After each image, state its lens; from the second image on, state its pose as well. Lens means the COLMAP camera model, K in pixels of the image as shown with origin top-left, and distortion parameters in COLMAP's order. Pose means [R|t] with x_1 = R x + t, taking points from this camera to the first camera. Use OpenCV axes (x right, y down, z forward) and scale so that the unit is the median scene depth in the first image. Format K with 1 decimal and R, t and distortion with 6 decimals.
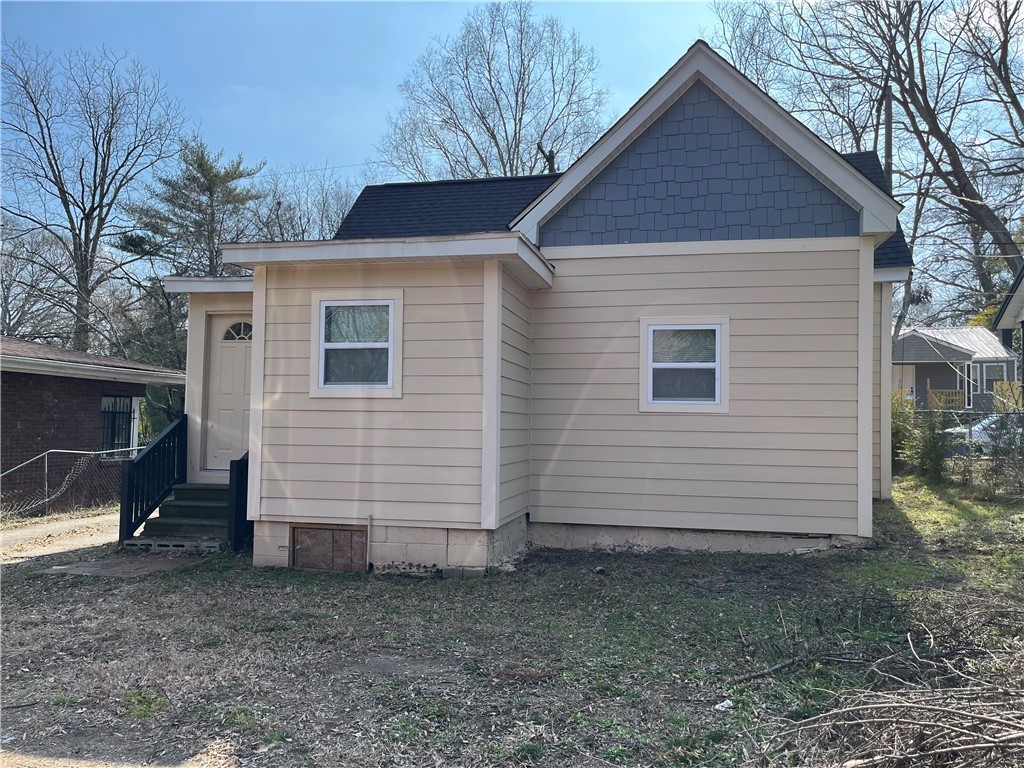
lens RADIAL K [[775.1, 0, 524.1], [0, 775.1, 383.7], [0, 0, 1]] dist [0.065800, -0.088743]
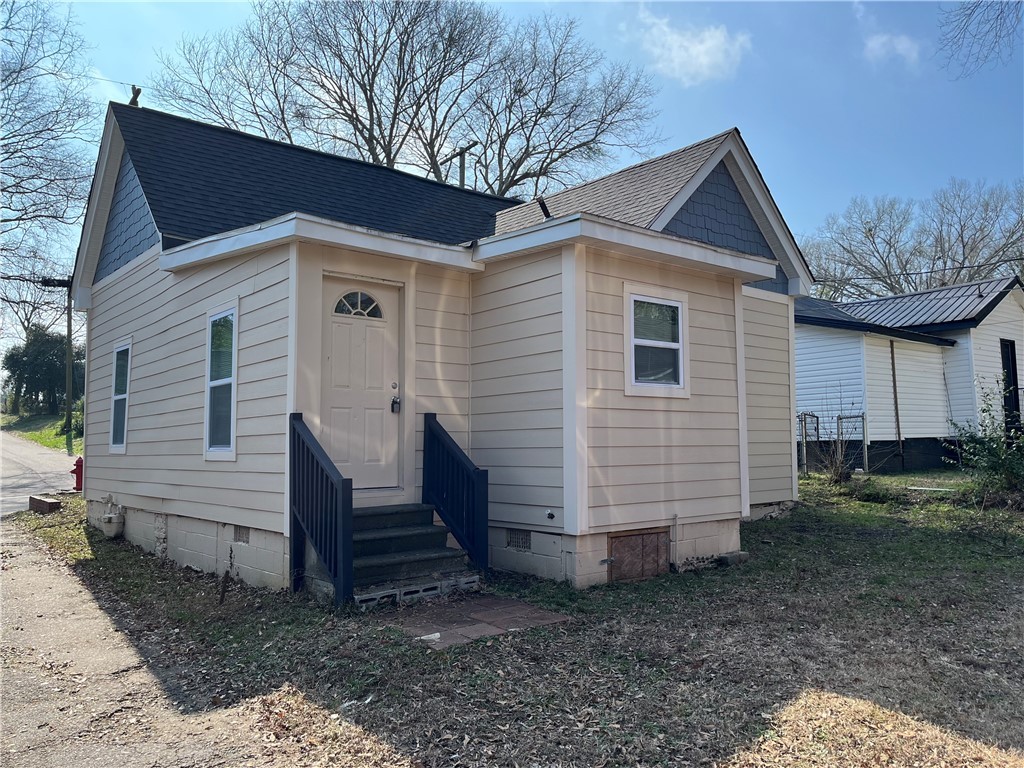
lens RADIAL K [[775.1, 0, 524.1], [0, 775.1, 383.7], [0, 0, 1]] dist [0.065800, -0.088743]
pose [[0.612780, 0.039803, 0.789251, -1.084999], [-0.027532, 0.999200, -0.029015, 0.034086], [-0.789774, -0.003950, 0.613385, 0.526812]]
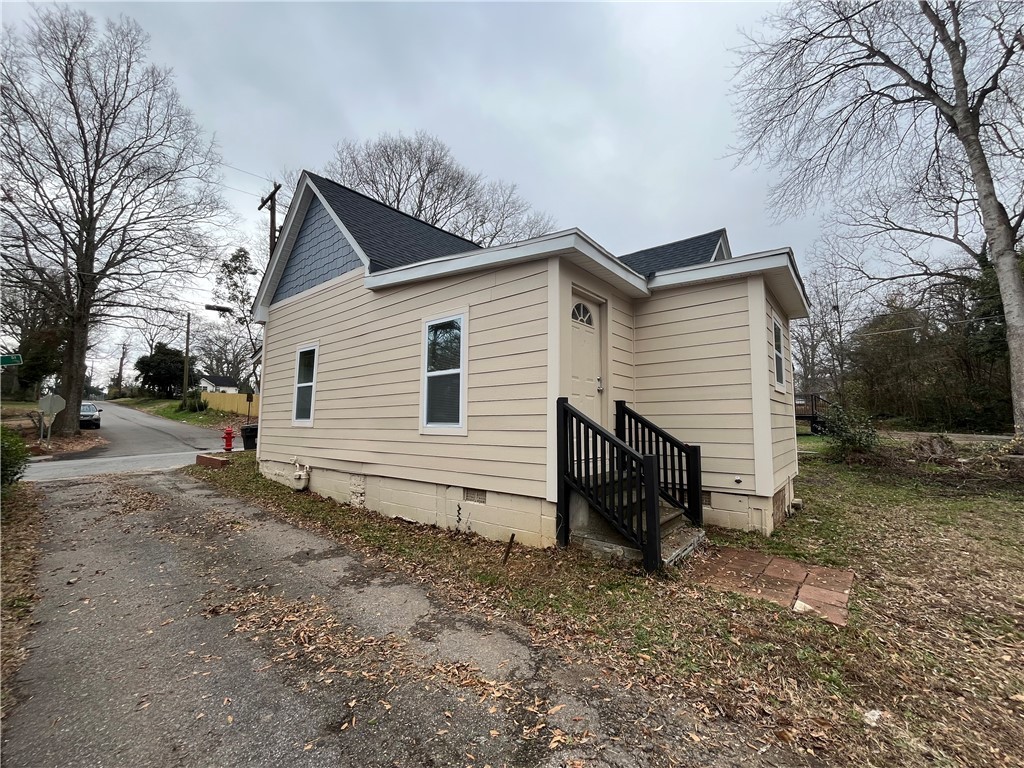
lens RADIAL K [[413.7, 0, 510.0], [0, 413.7, 382.9], [0, 0, 1]] dist [-0.003563, 0.000080]
pose [[0.467433, 0.069784, 0.881270, -1.070042], [-0.049286, 0.997386, -0.052837, 0.062200], [-0.882654, -0.018736, 0.469650, 1.067780]]
